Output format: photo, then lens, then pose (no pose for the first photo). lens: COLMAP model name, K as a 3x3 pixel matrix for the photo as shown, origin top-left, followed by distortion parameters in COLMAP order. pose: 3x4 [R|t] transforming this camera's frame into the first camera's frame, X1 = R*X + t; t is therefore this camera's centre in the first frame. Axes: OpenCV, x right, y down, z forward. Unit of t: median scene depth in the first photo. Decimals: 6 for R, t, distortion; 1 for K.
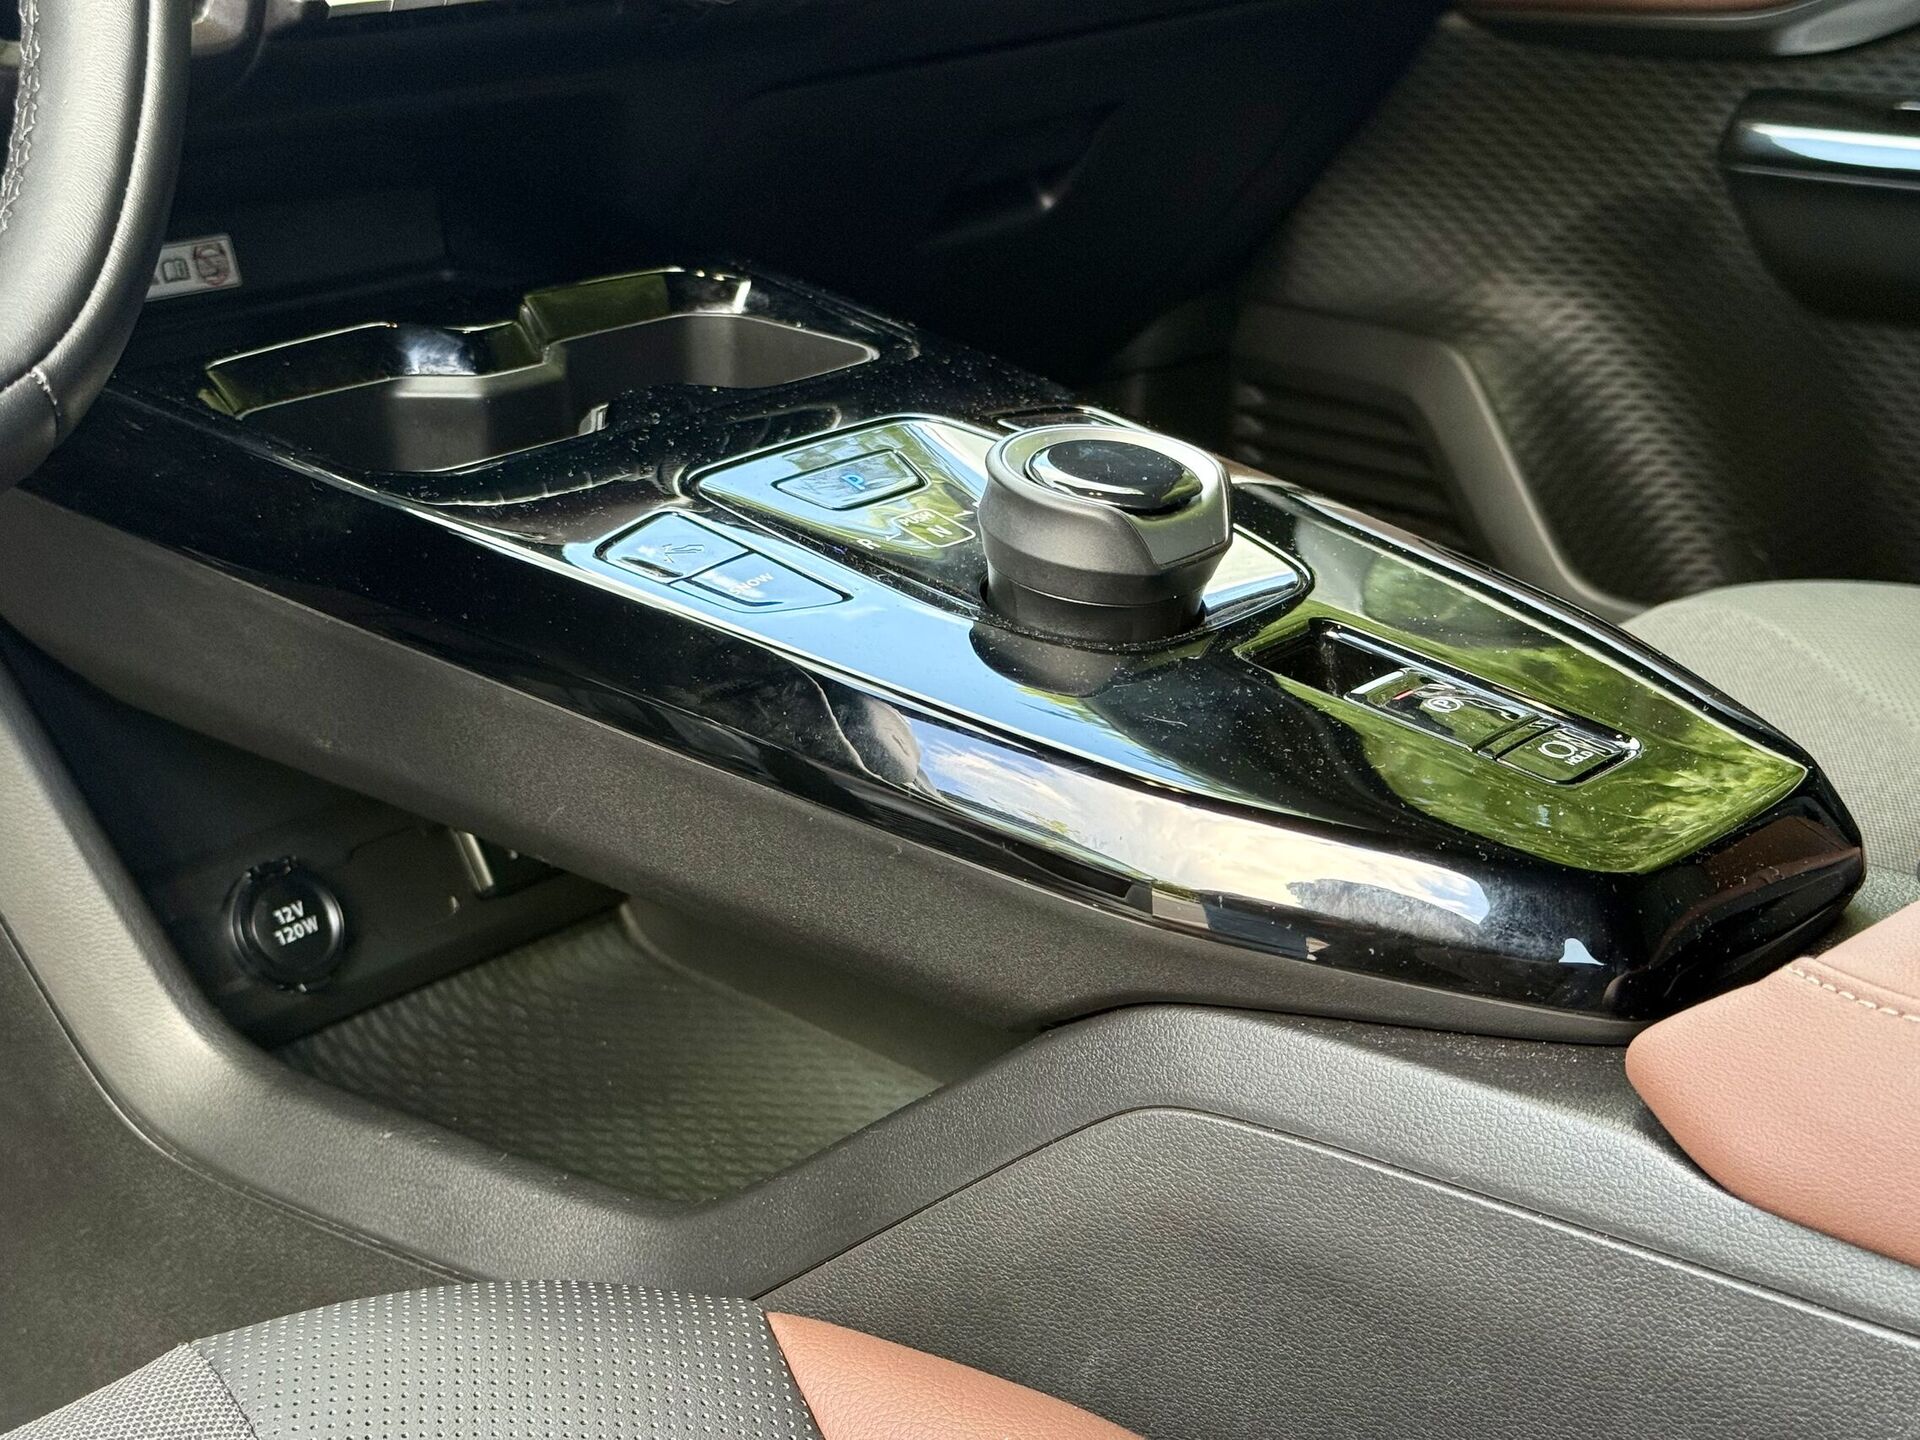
lens RADIAL K [[2859.8, 0, 897.0], [0, 2859.8, 790.8], [0, 0, 1]] dist [0.182090, -0.040067]
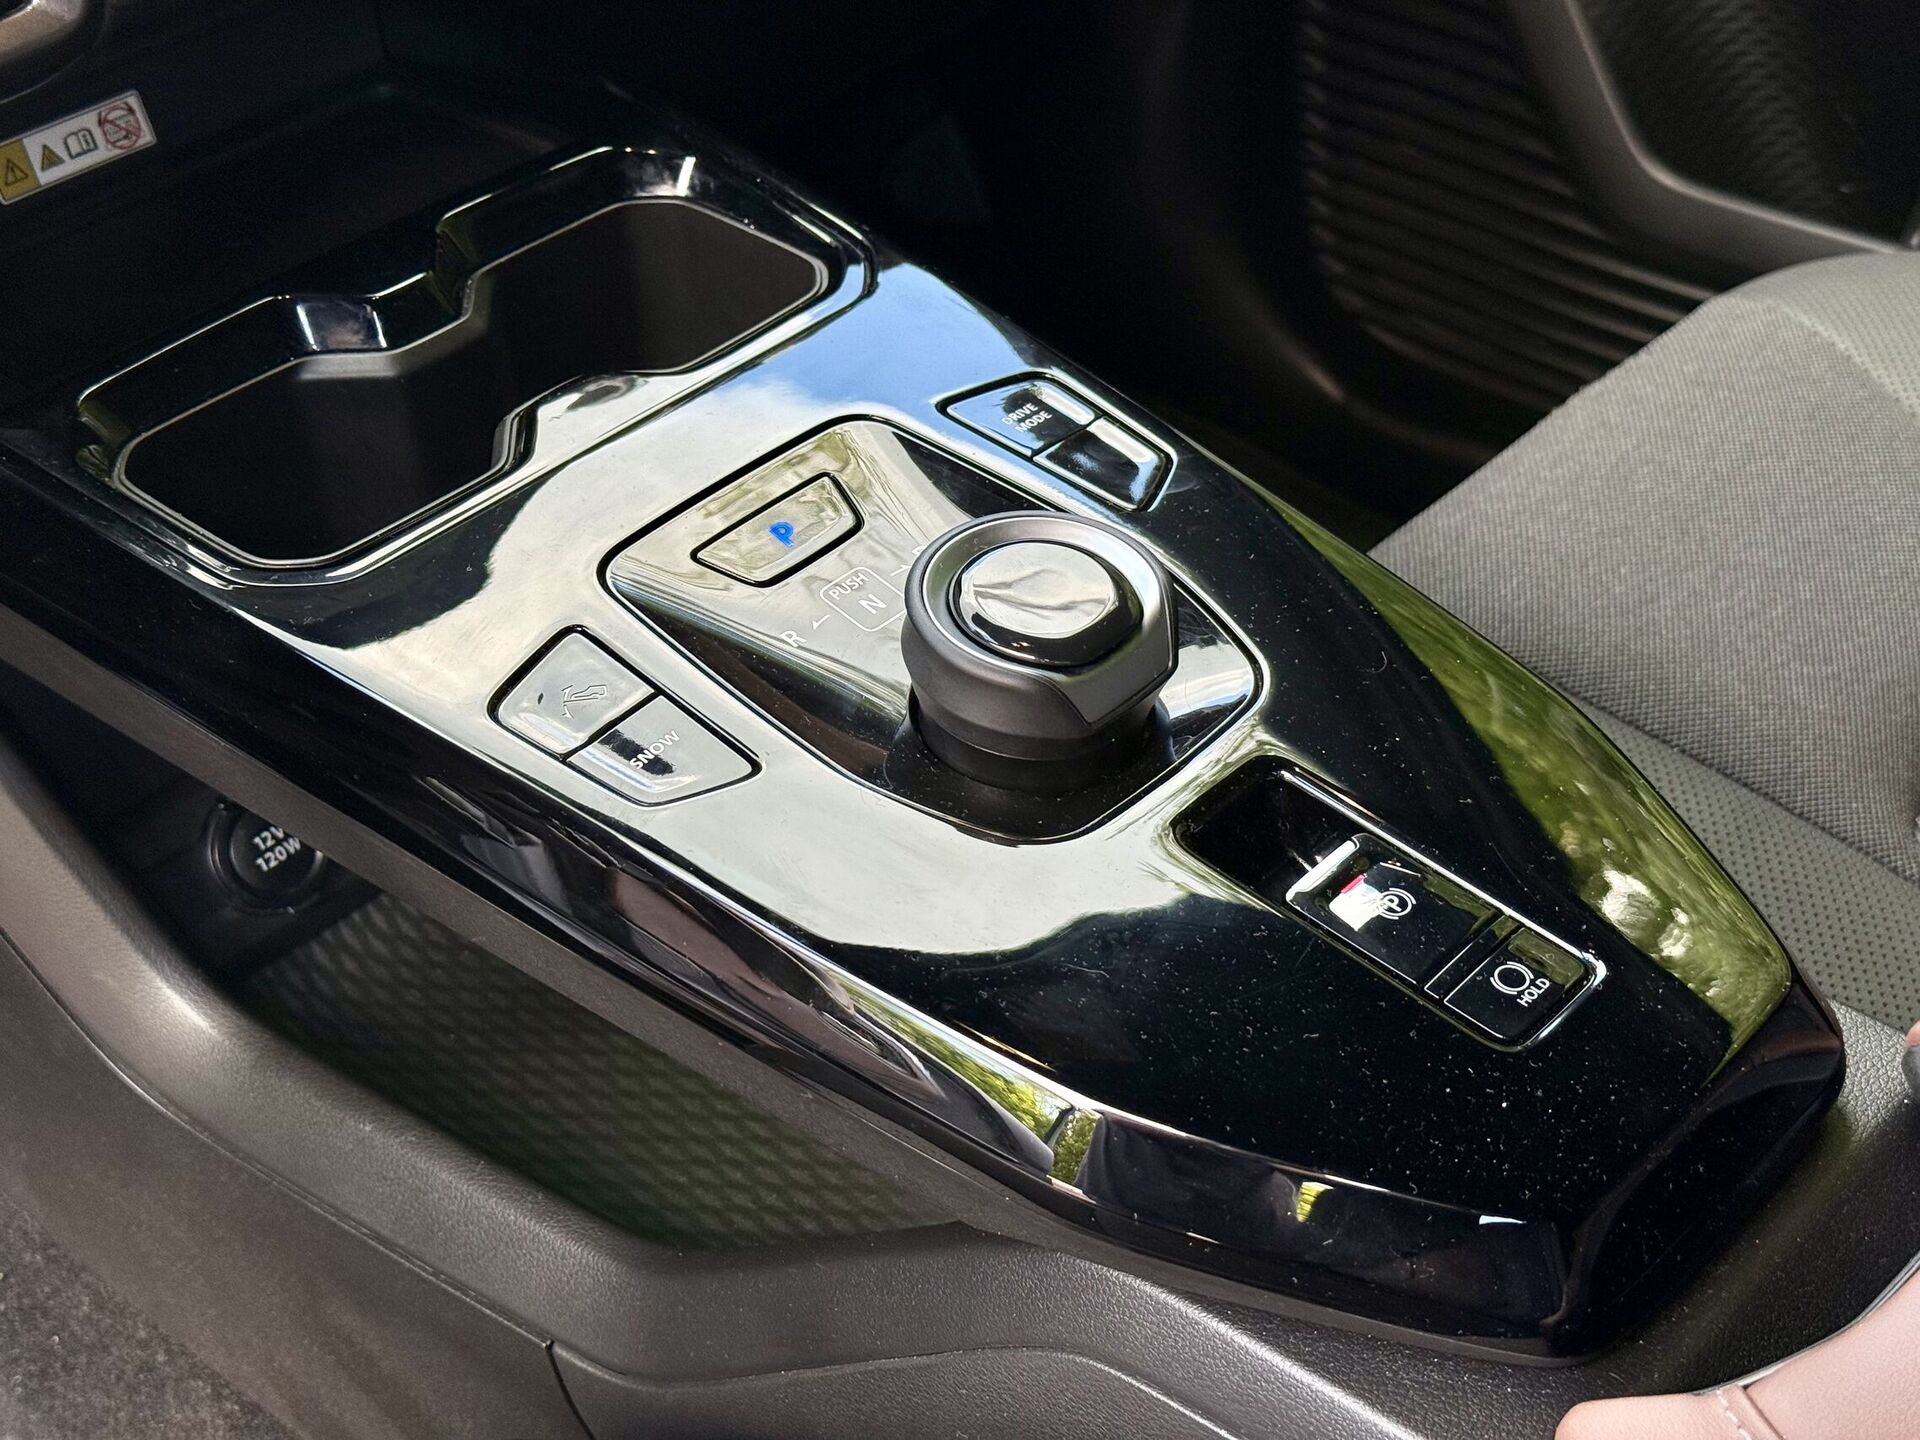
lens RADIAL K [[2688.6, 0, 943.1], [0, 2688.6, 721.0], [0, 0, 1]] dist [0.178778, -0.271027]
pose [[0.998535, -0.028756, -0.045834, 0.063499], [0.040224, 0.961075, 0.273345, -0.242252], [0.036190, -0.274789, 0.960823, 0.128264]]
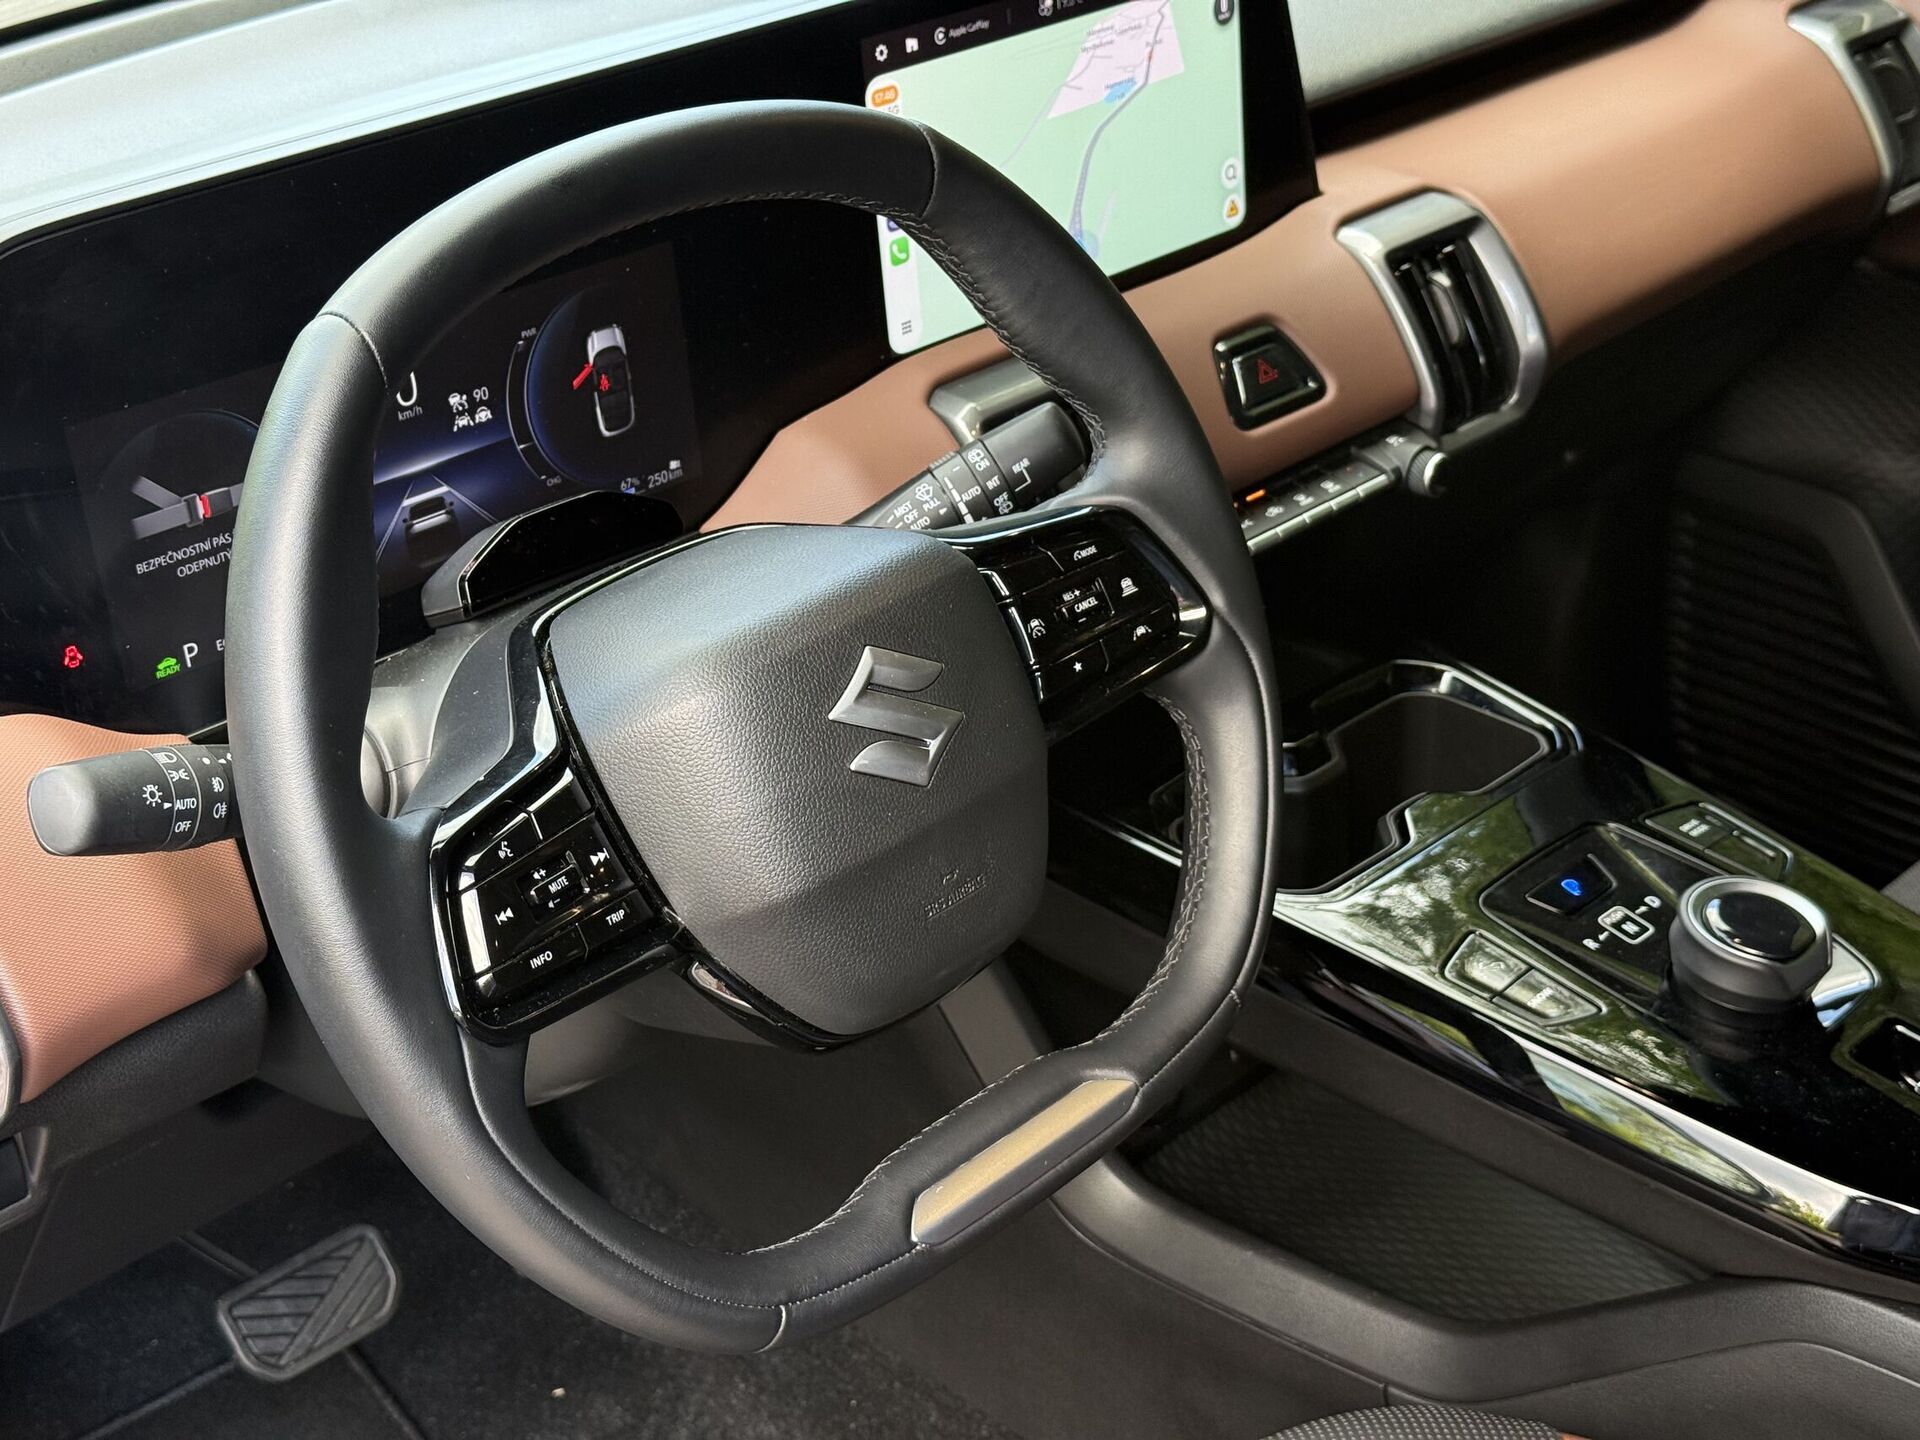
lens RADIAL K [[2695.6, 0, 960.0], [0, 2695.6, 720.0], [0, 0, 1]] dist [0.193124, -0.404915]
pose [[0.998061, -0.000983, -0.062233, -0.222522], [0.007597, 0.994322, 0.106144, -0.310810], [0.061775, -0.106411, 0.992401, -0.446986]]
